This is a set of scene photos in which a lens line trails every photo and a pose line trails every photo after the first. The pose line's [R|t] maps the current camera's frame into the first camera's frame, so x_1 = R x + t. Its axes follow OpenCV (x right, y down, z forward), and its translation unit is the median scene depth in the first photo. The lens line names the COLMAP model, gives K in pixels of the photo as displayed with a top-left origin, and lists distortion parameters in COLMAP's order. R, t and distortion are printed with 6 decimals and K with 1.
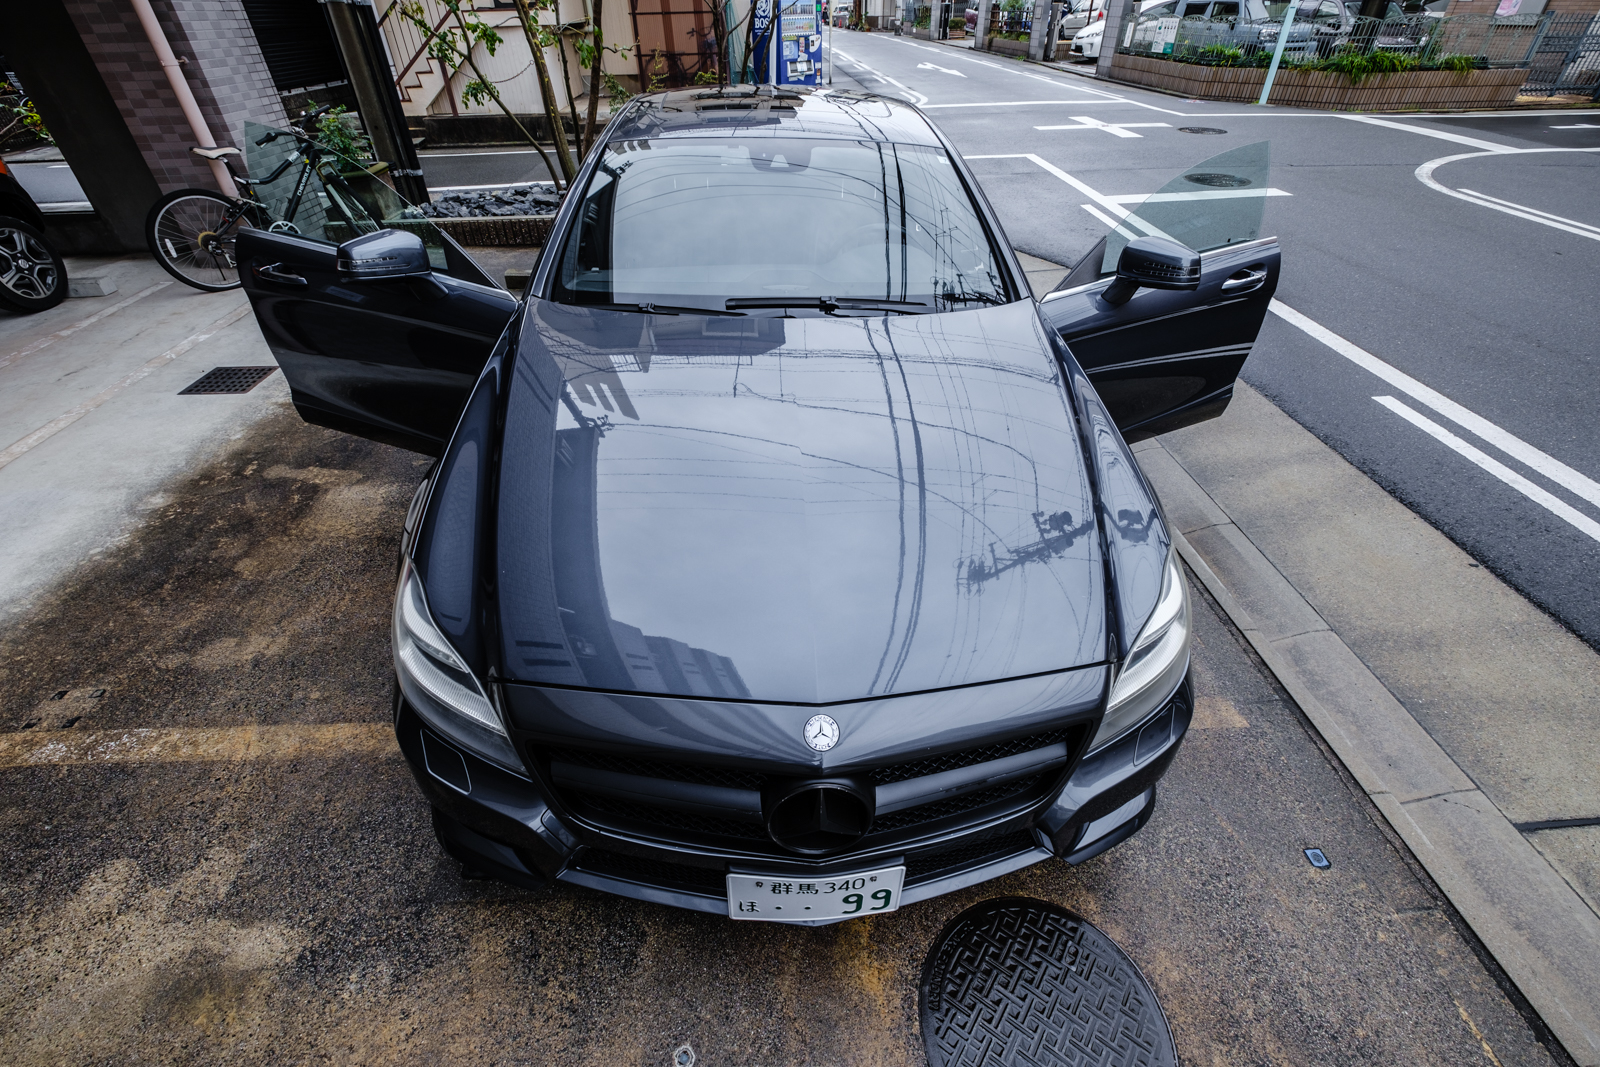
lens RADIAL K [[697.0, 0, 804.4], [0, 697.0, 532.8], [0, 0, 1]] dist [-0.004776, 0.000815]
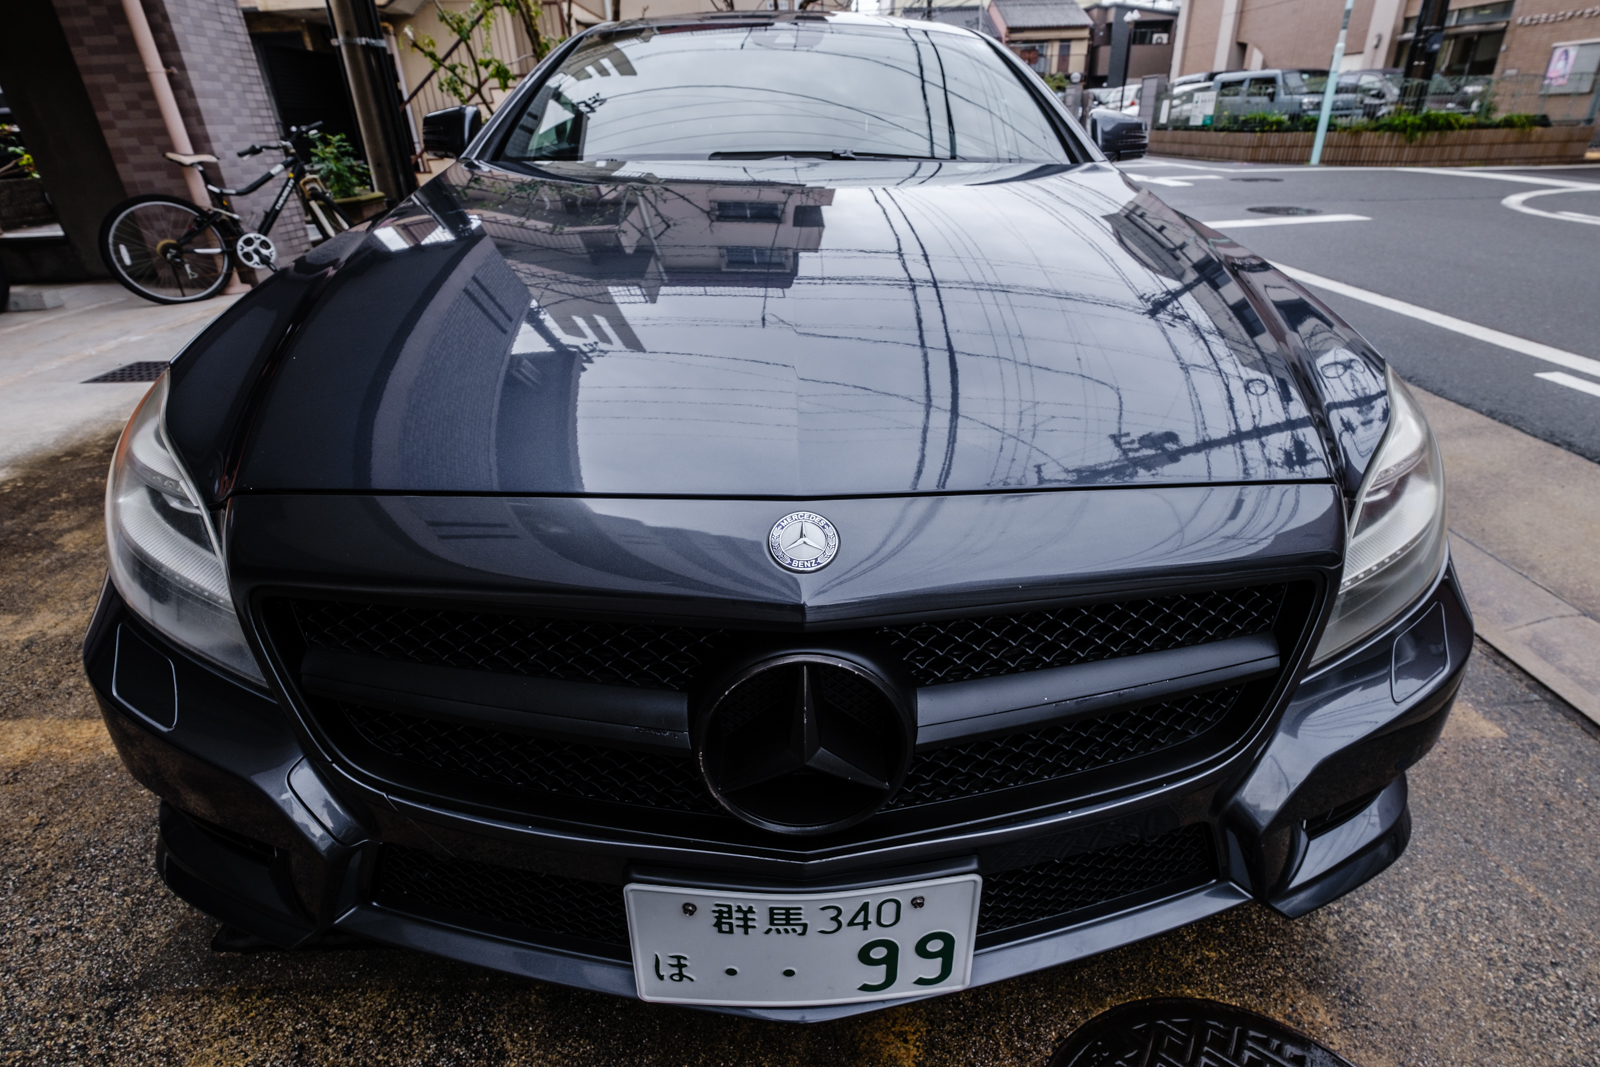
lens RADIAL K [[734.0, 0, 822.4], [0, 734.0, 533.9], [0, 0, 1]] dist [-0.003799, -0.000344]
pose [[0.999580, -0.005520, -0.028440, 0.018968], [-0.000234, 0.980106, -0.198476, 0.138066], [0.028969, 0.198399, 0.979693, 0.173128]]
